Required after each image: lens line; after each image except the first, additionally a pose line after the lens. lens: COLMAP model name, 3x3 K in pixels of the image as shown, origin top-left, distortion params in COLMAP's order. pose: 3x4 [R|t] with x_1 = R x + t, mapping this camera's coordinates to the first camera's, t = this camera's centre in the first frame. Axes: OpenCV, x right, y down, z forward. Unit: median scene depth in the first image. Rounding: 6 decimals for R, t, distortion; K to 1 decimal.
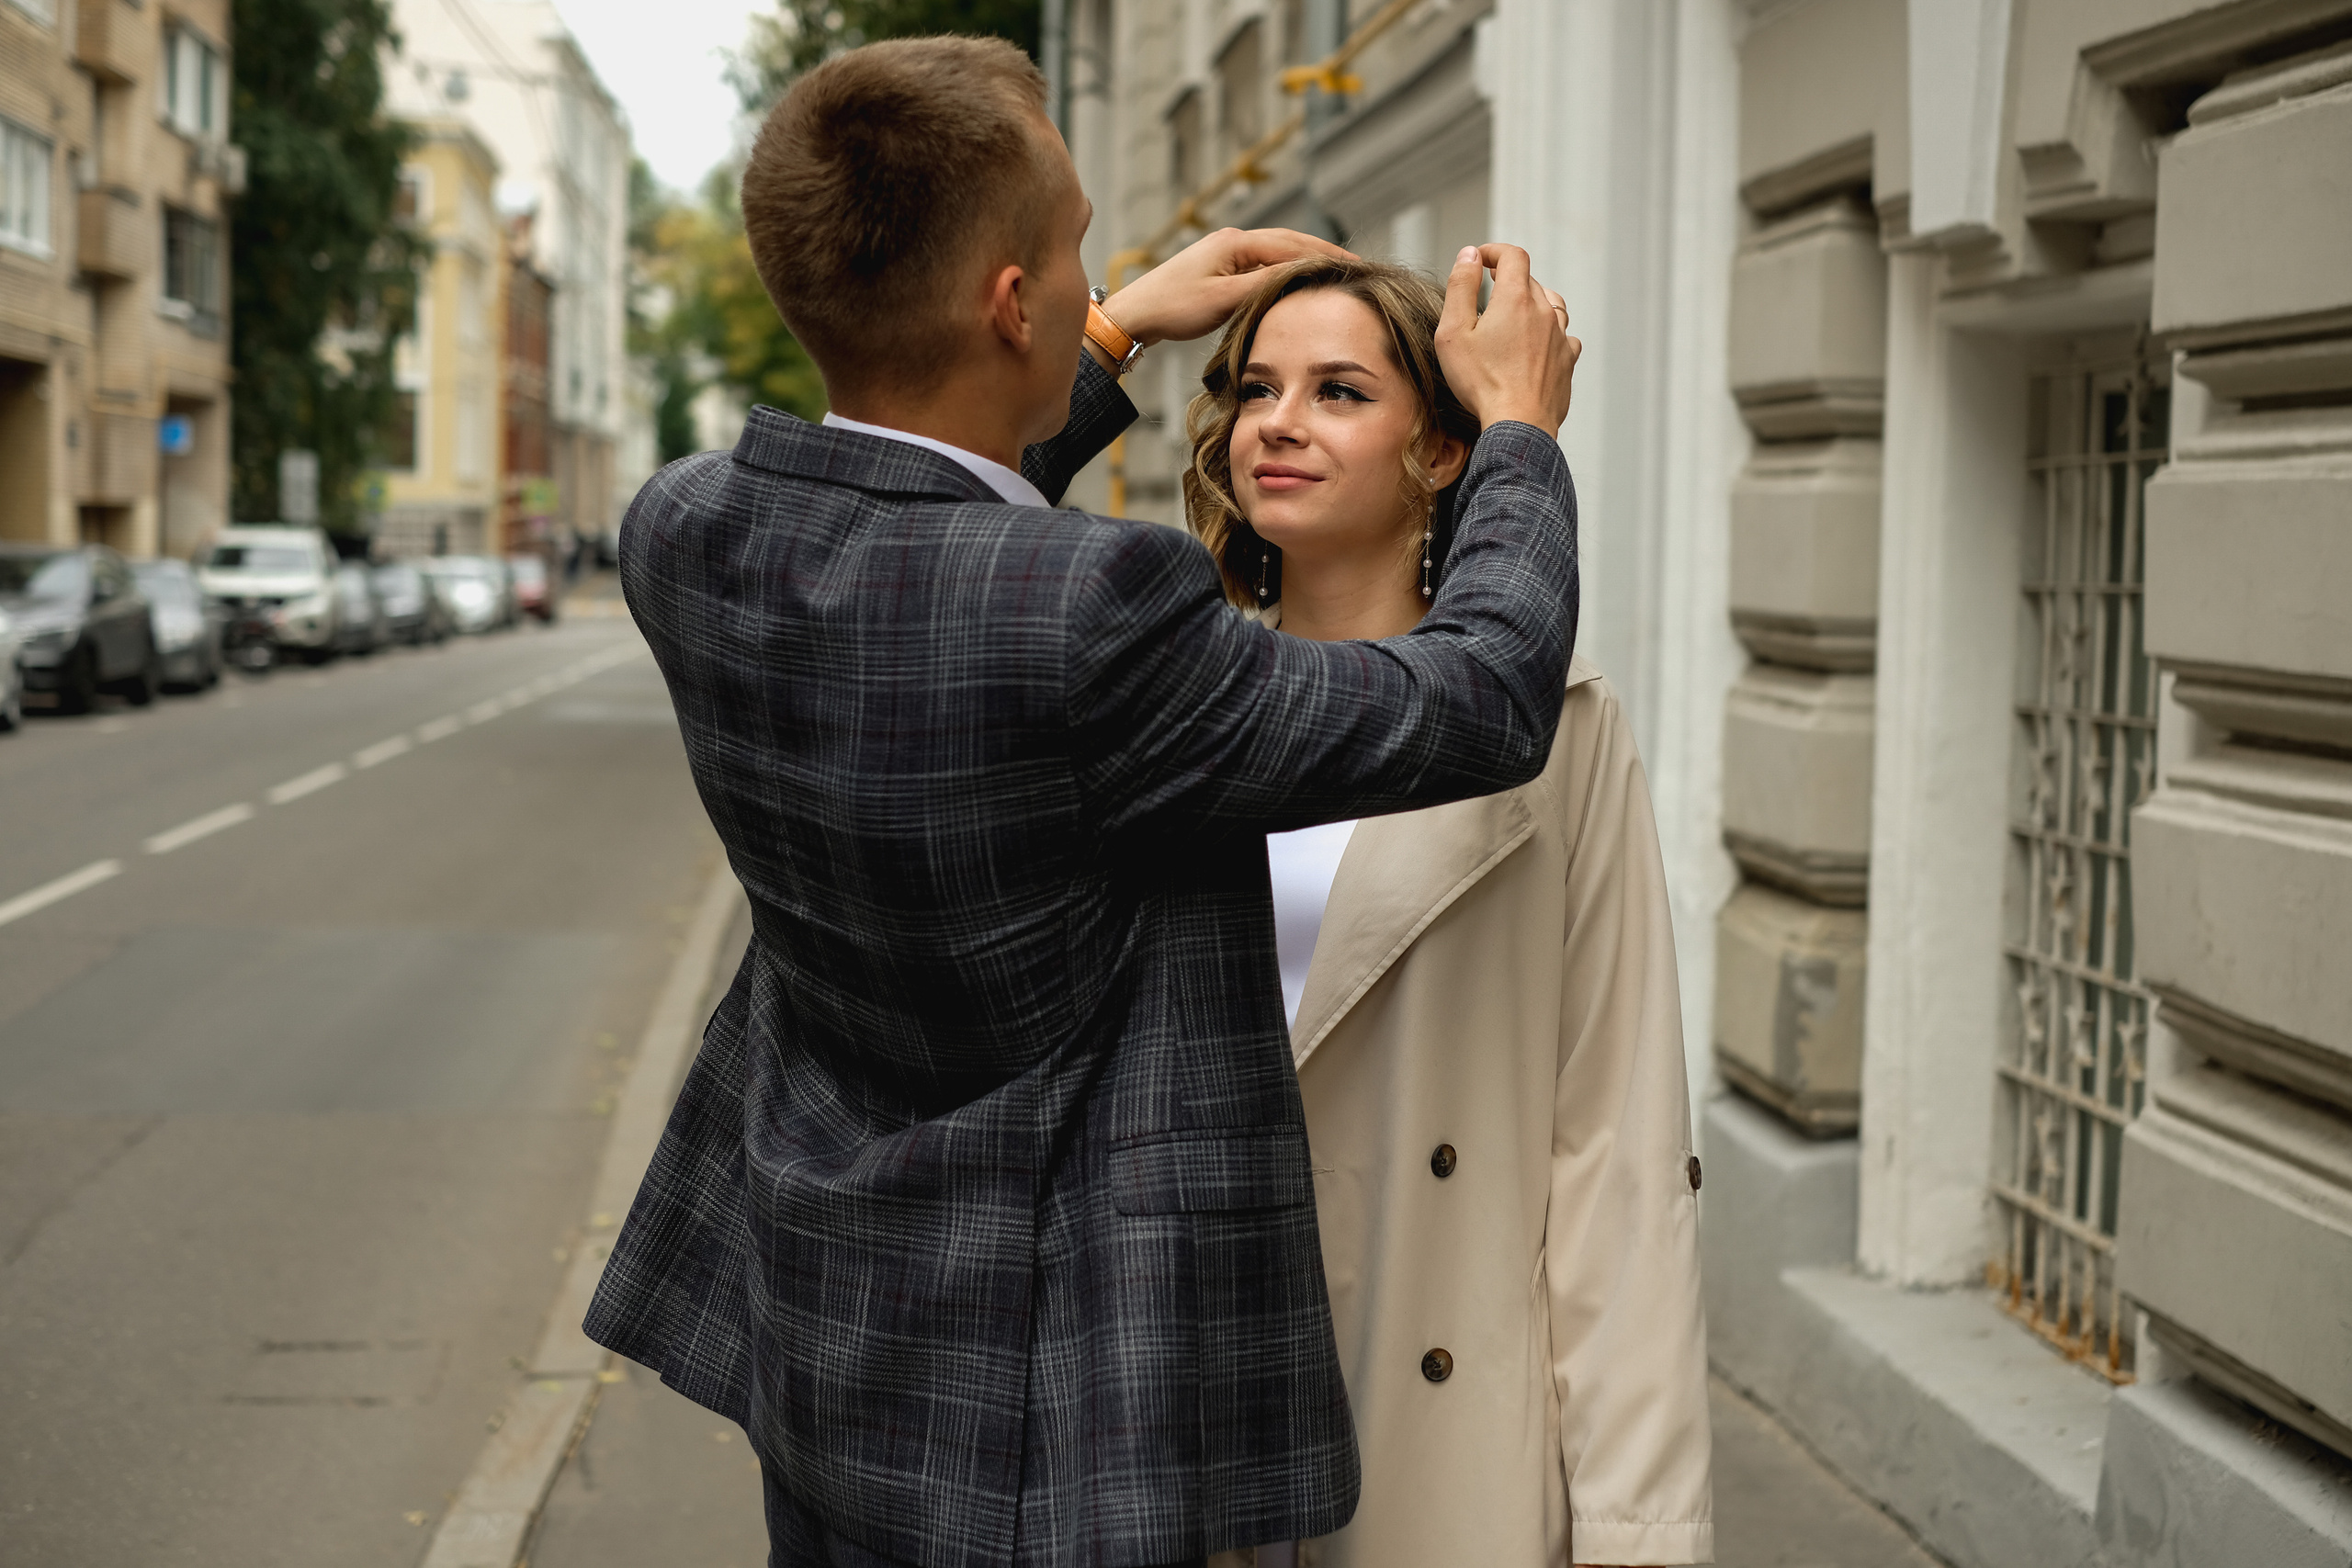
lens RADIAL K [[3678.4, 0, 1174.5], [0, 3678.4, 783.5], [0, 0, 1]] dist [-0.047588, 0.000000]
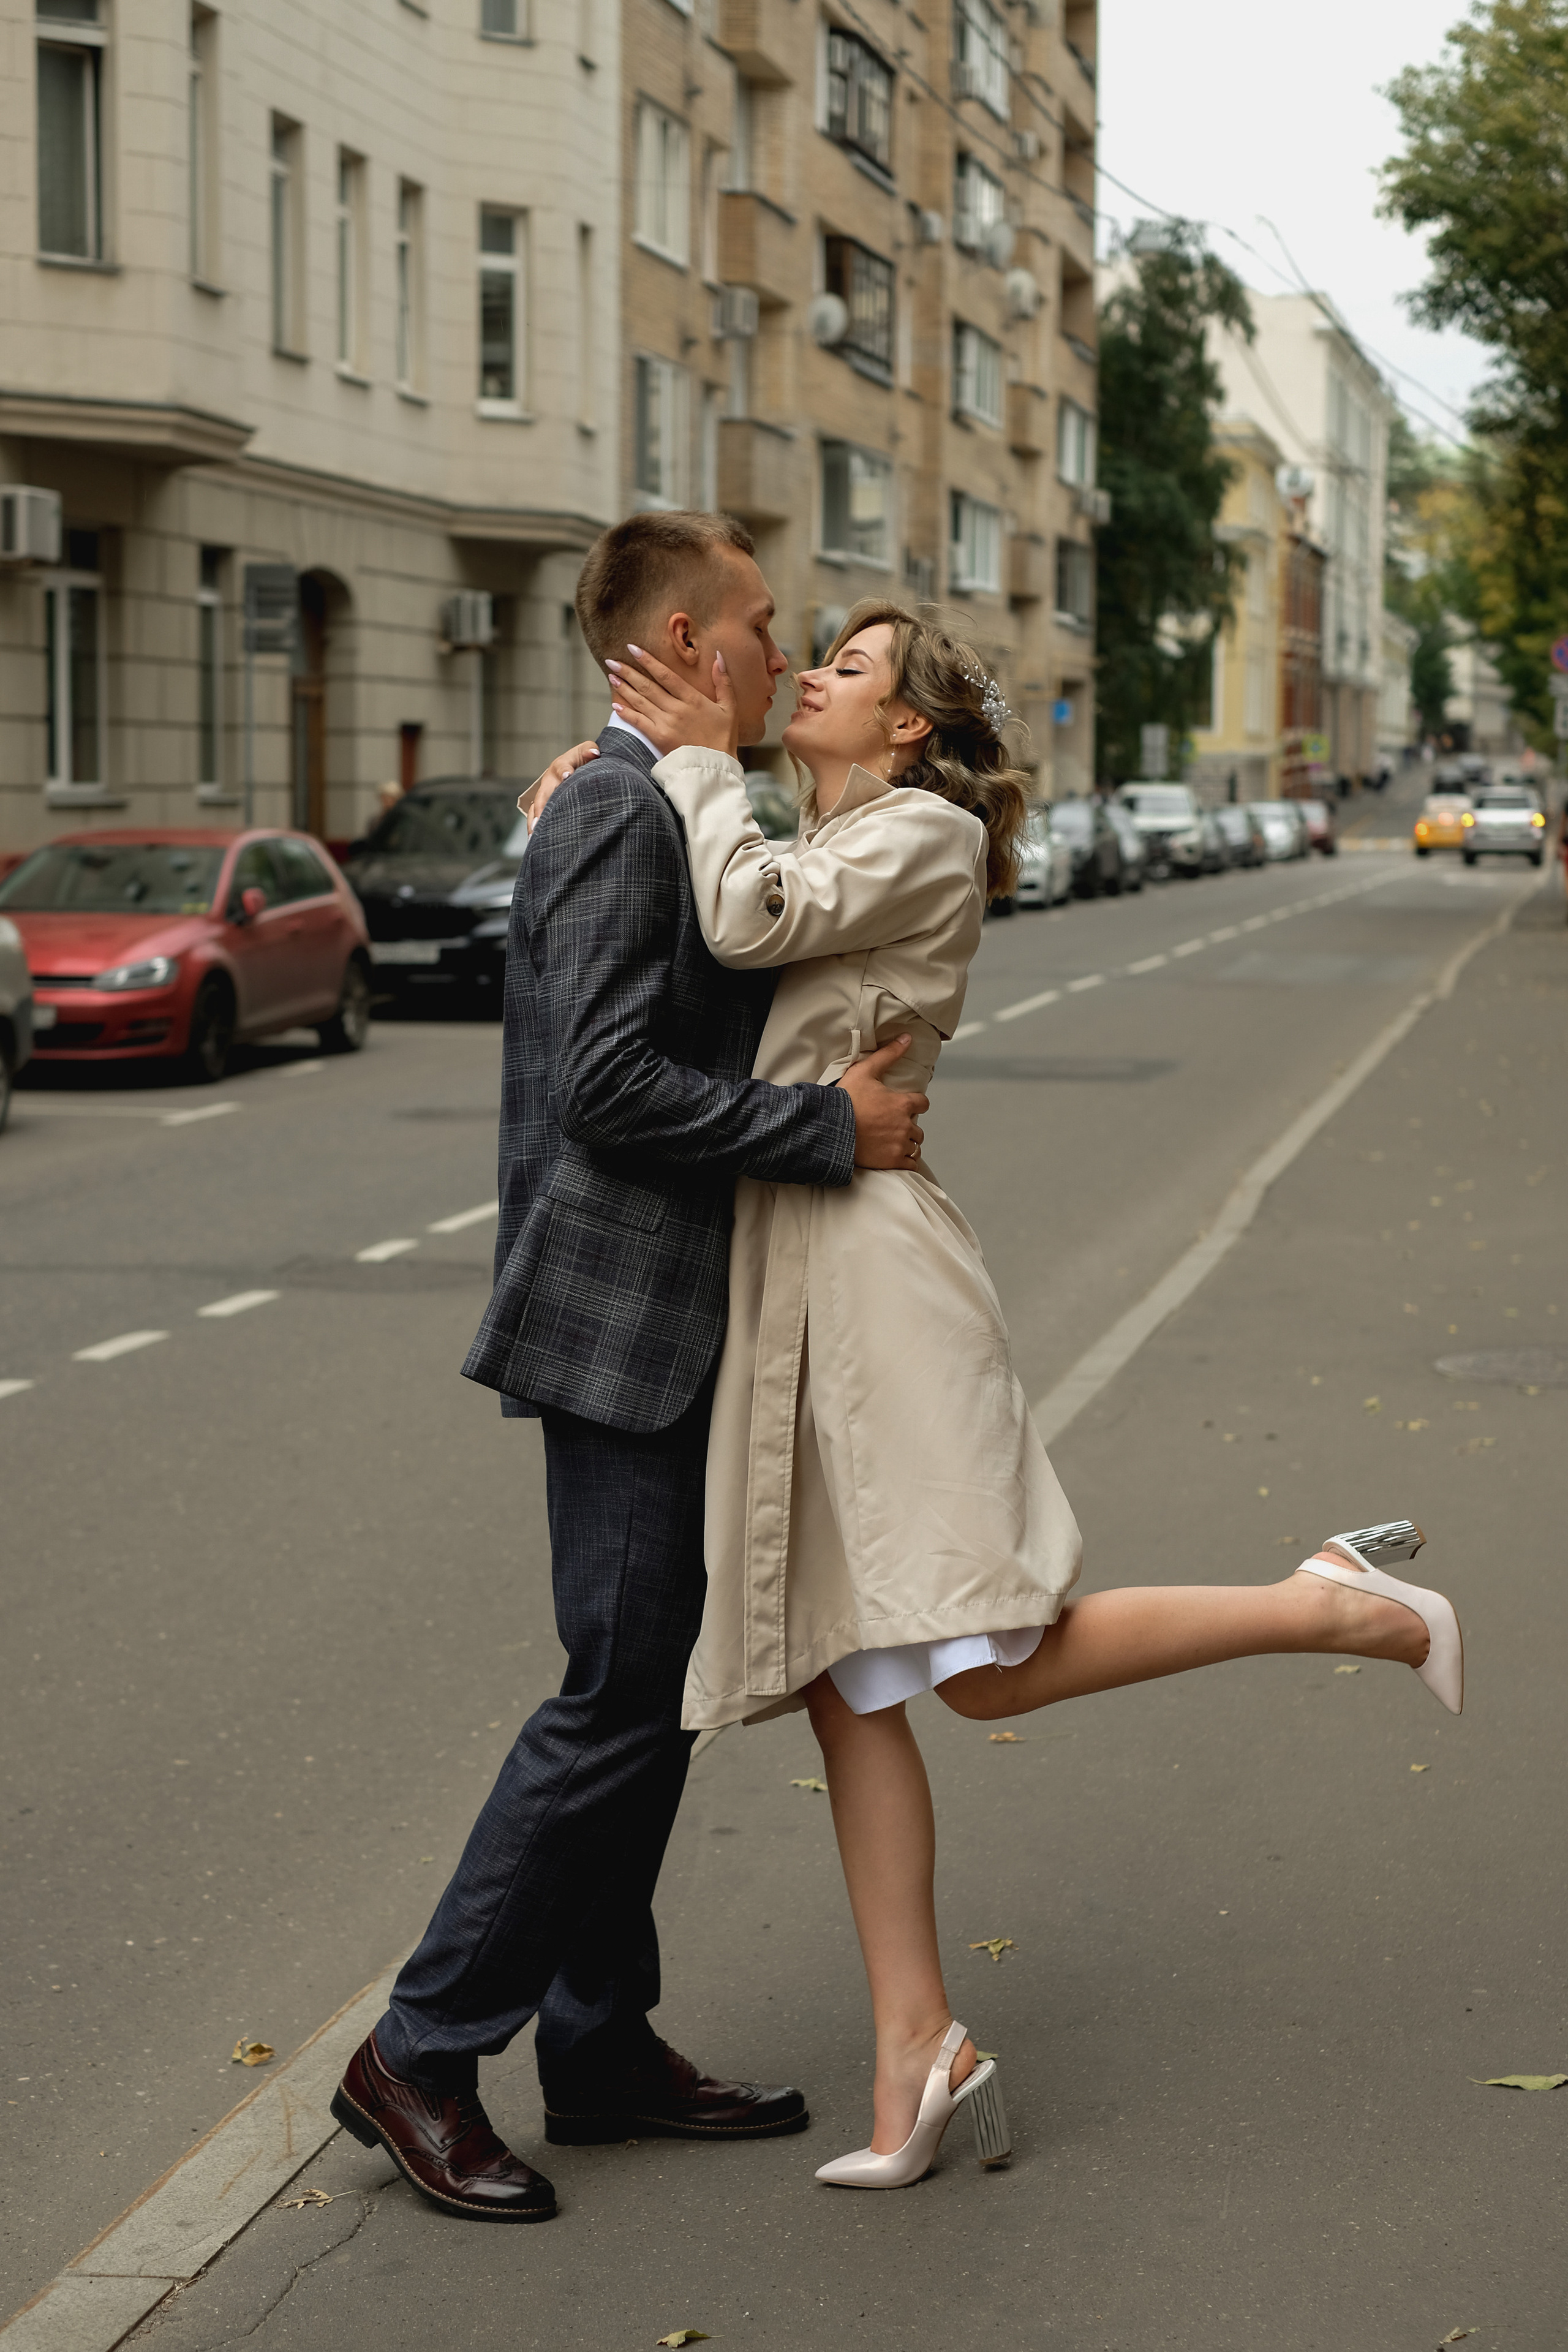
lens RADIAL K [[3678.7, 0, 784.1], [0, 3678.7, 1172.7], [0, 0, 1]] dist [-0.047588, 0.000000]
pose [[0.953243, 0.024442, -0.301213, 0.034164], [-0.012228, 0.999027, 0.042367, 0.015297], [0.301956, -0.036703, 0.952615, -0.275340]]
